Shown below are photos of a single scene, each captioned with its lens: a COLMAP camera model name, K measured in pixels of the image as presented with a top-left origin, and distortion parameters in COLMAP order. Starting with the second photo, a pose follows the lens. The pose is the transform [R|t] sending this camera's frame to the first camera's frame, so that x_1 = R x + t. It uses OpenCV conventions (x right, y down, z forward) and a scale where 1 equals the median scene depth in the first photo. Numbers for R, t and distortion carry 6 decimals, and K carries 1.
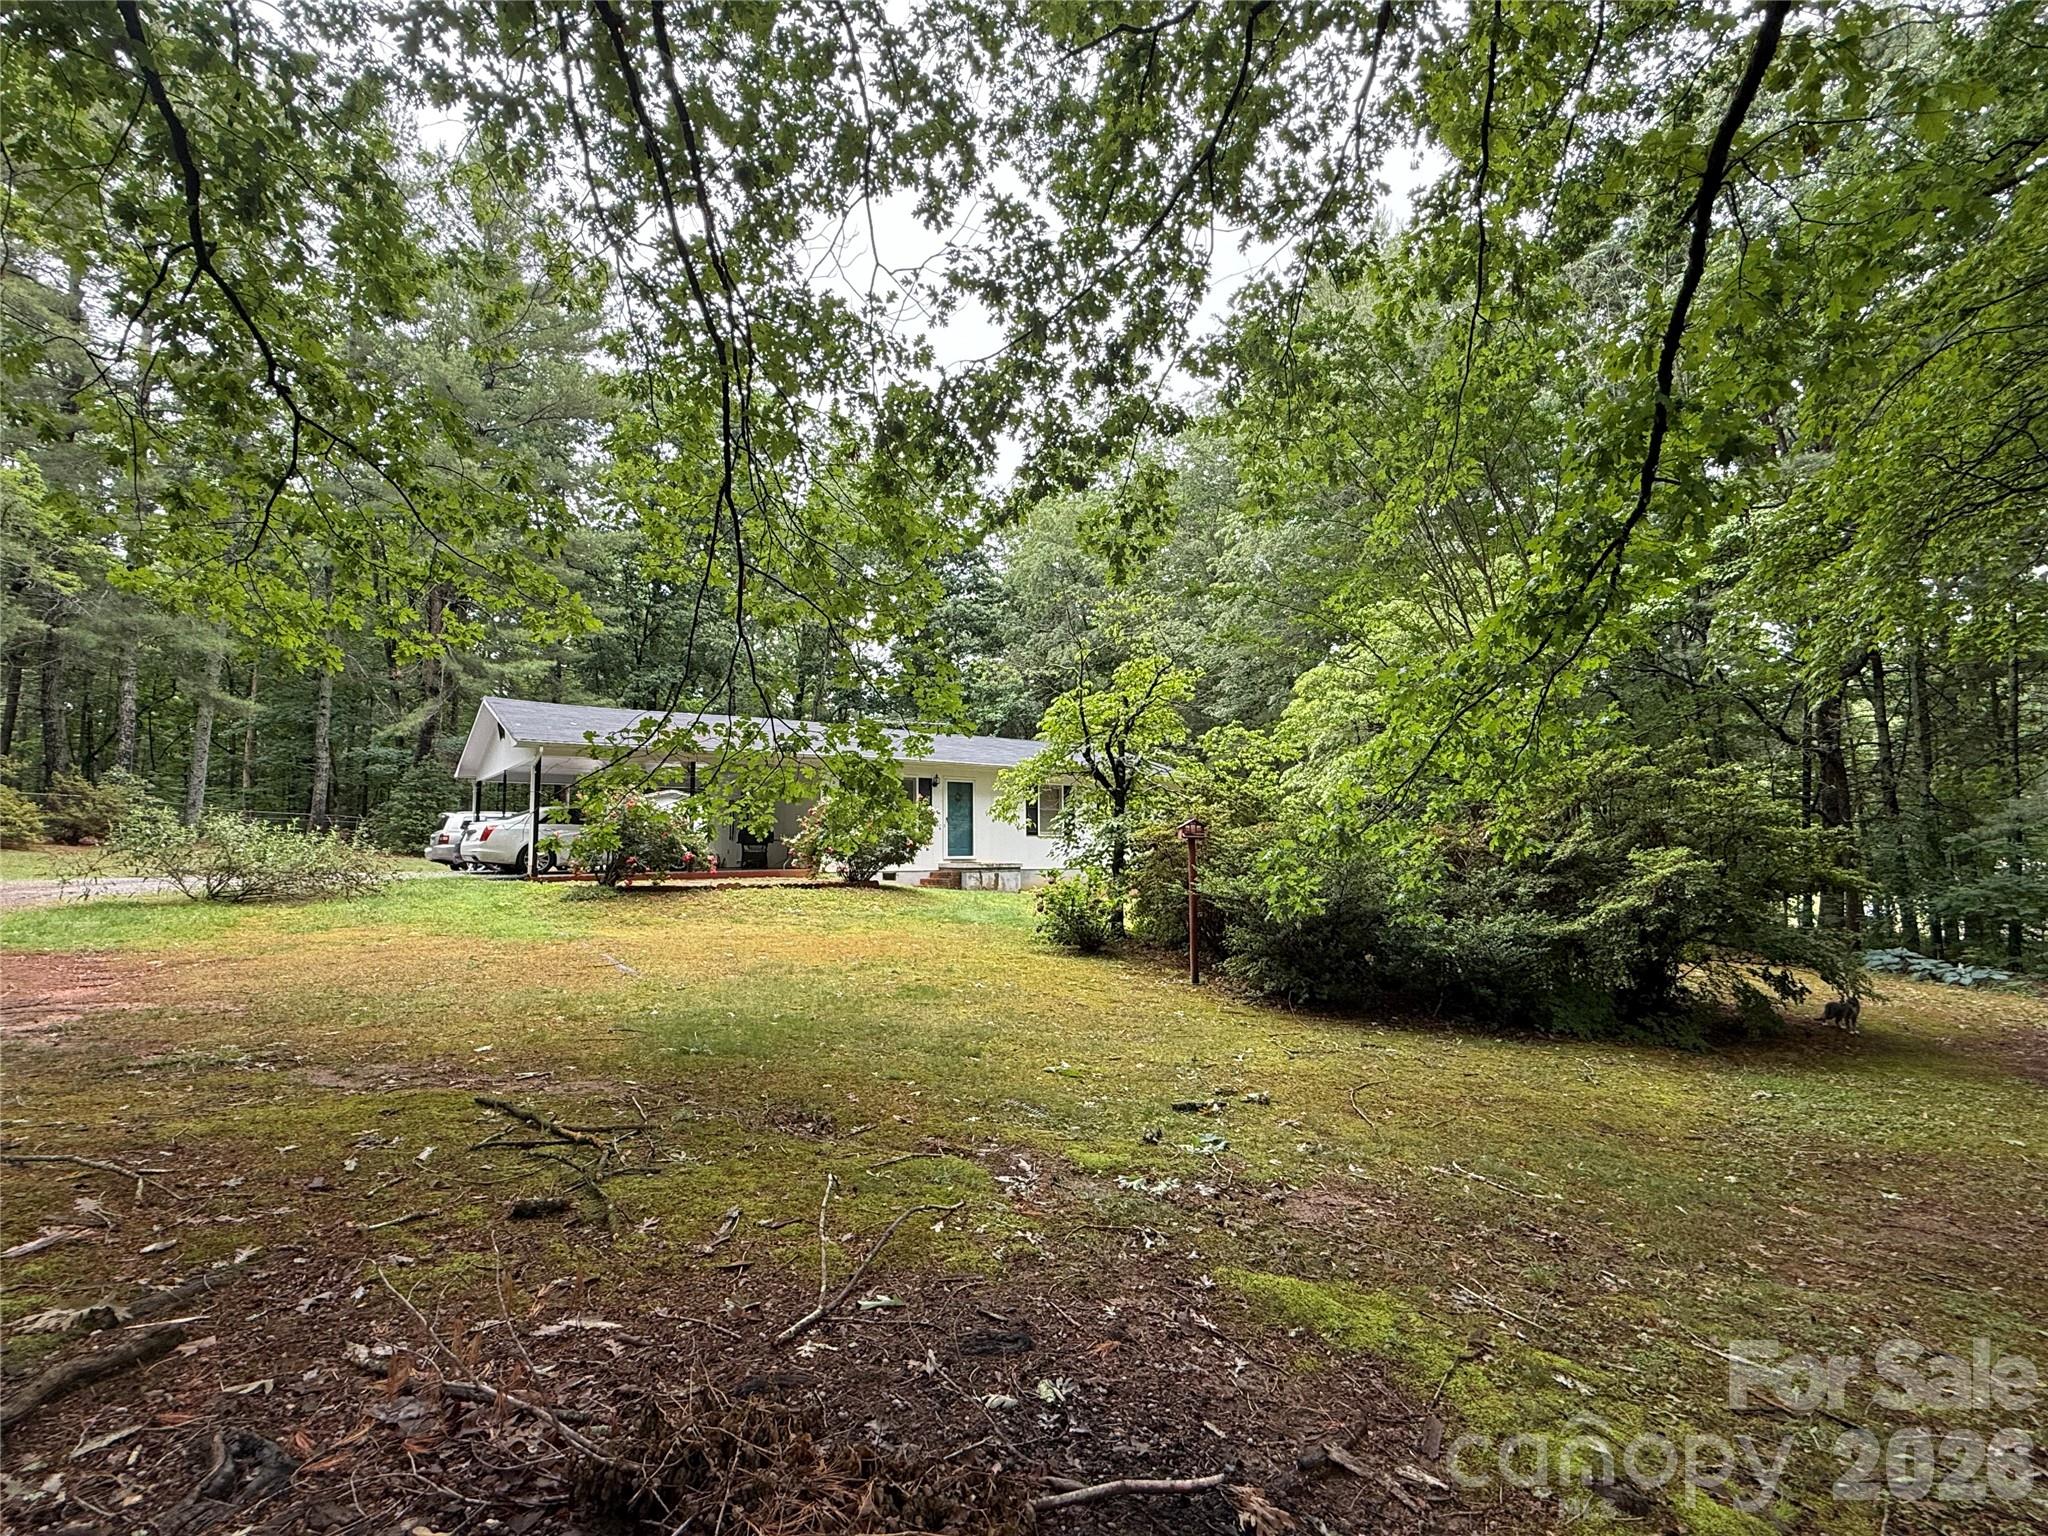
lens RADIAL K [[962.3, 0, 1024.1], [0, 962.3, 777.1], [0, 0, 1]] dist [0.000224, 0.000012]
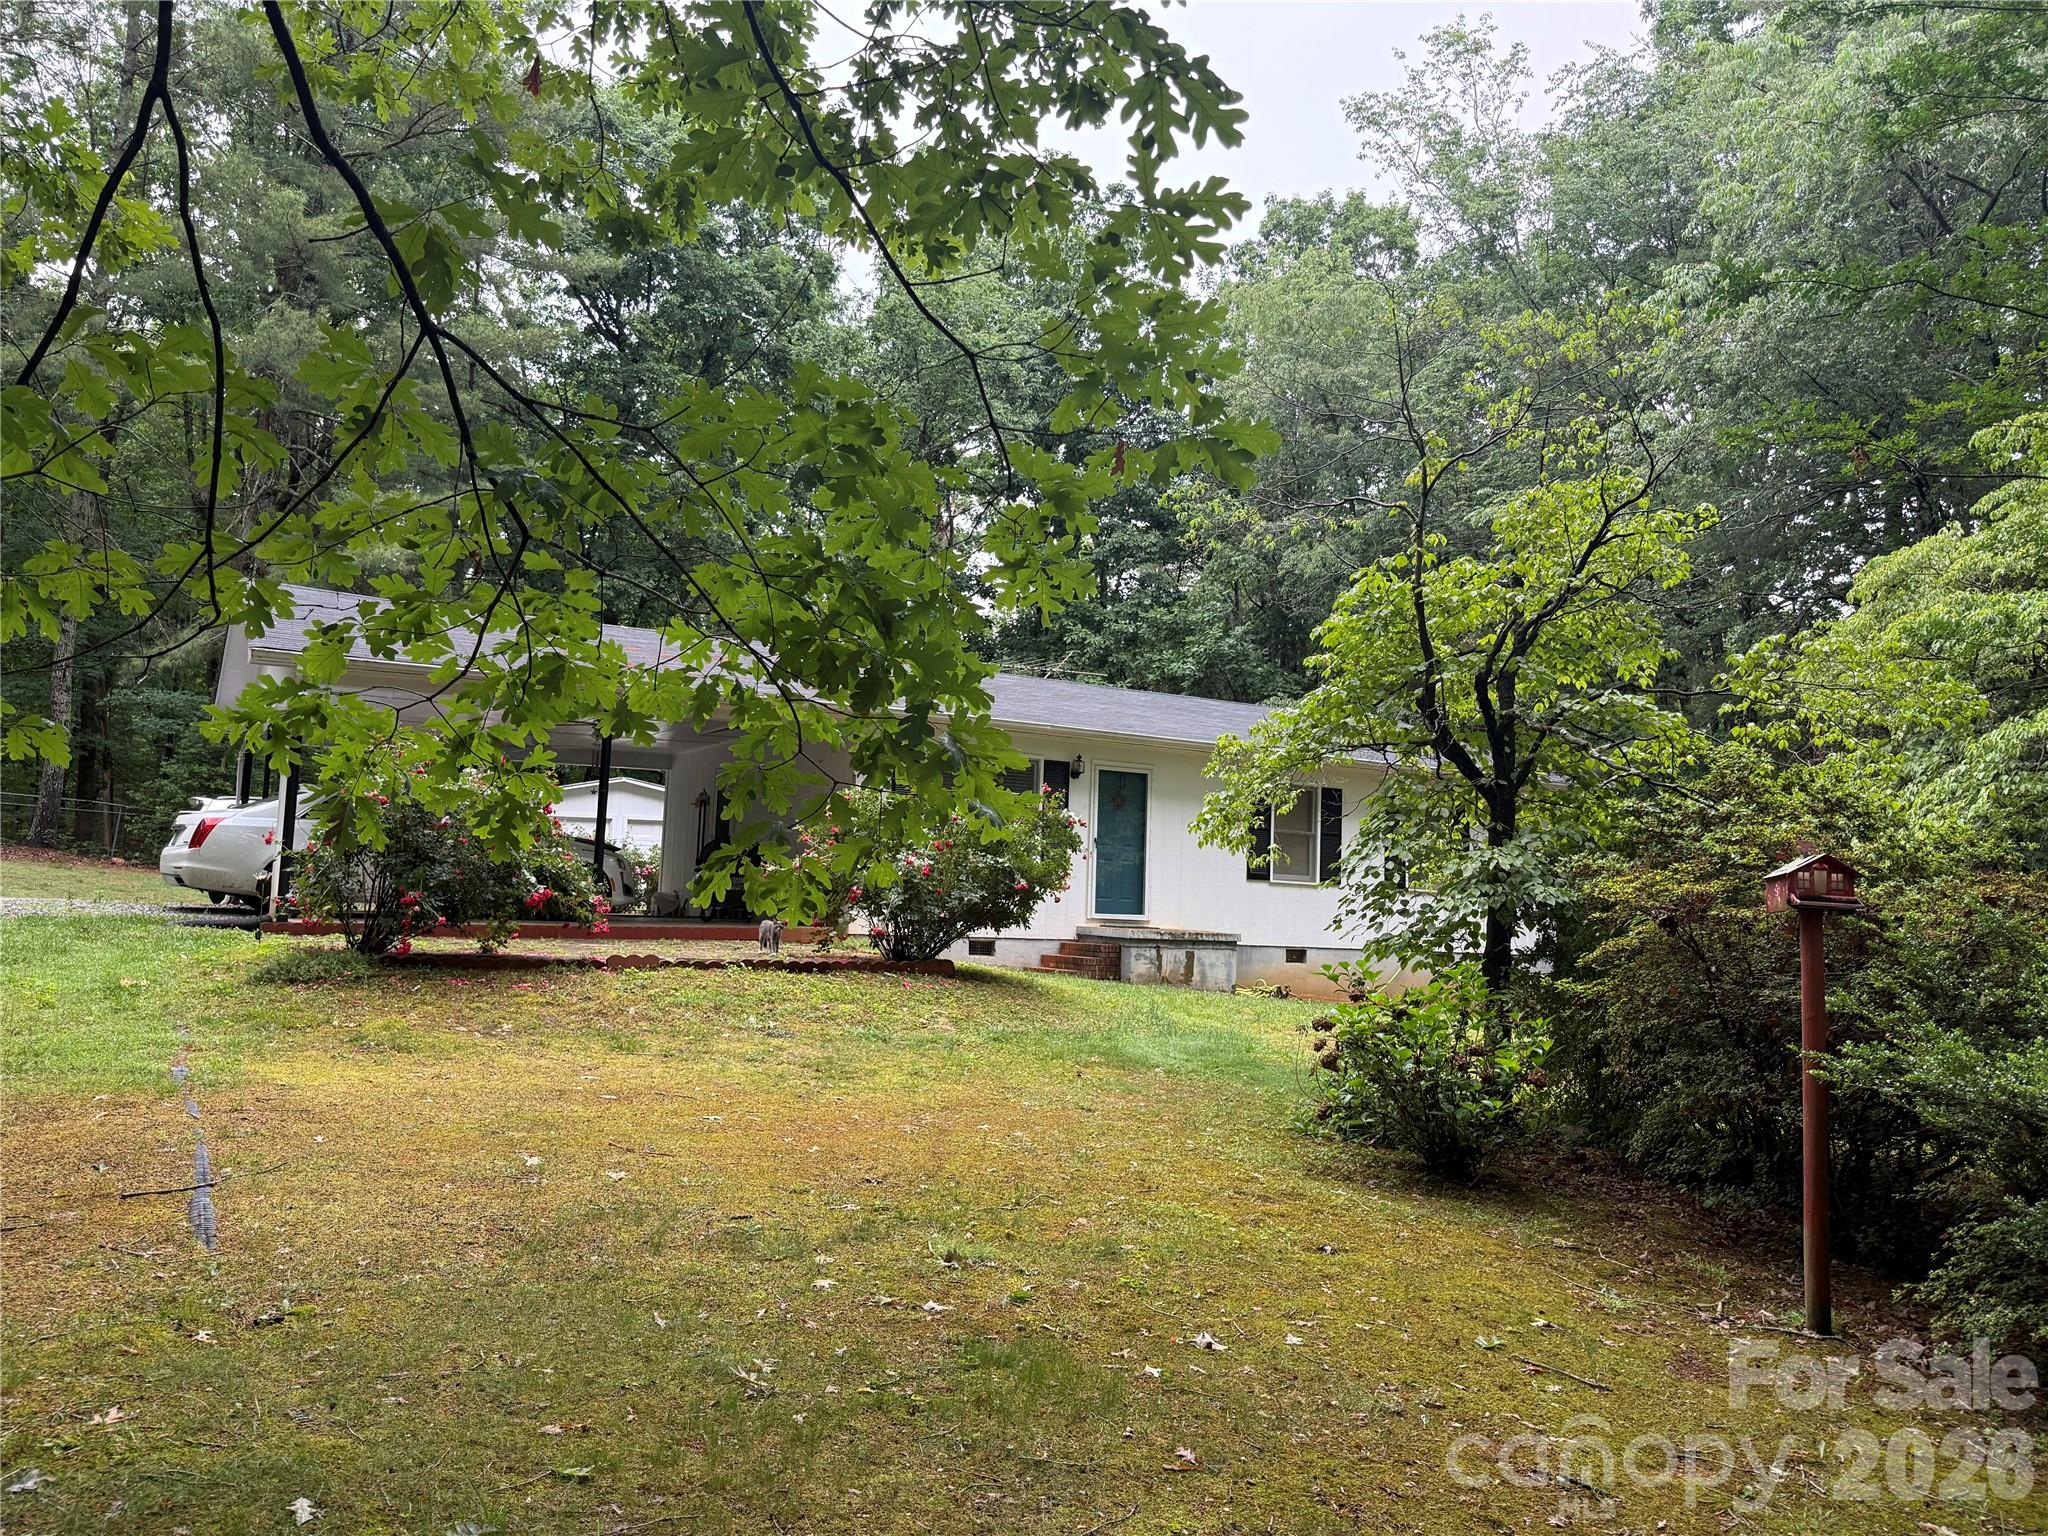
lens RADIAL K [[1489.4, 0, 1024.0], [0, 1489.4, 768.0], [0, 0, 1]] dist [0.081582, -0.000814]
pose [[0.991800, 0.033816, -0.123244, -0.025585], [-0.035215, 0.999337, -0.009194, 0.015917], [0.122851, 0.013458, 0.992334, 0.244351]]
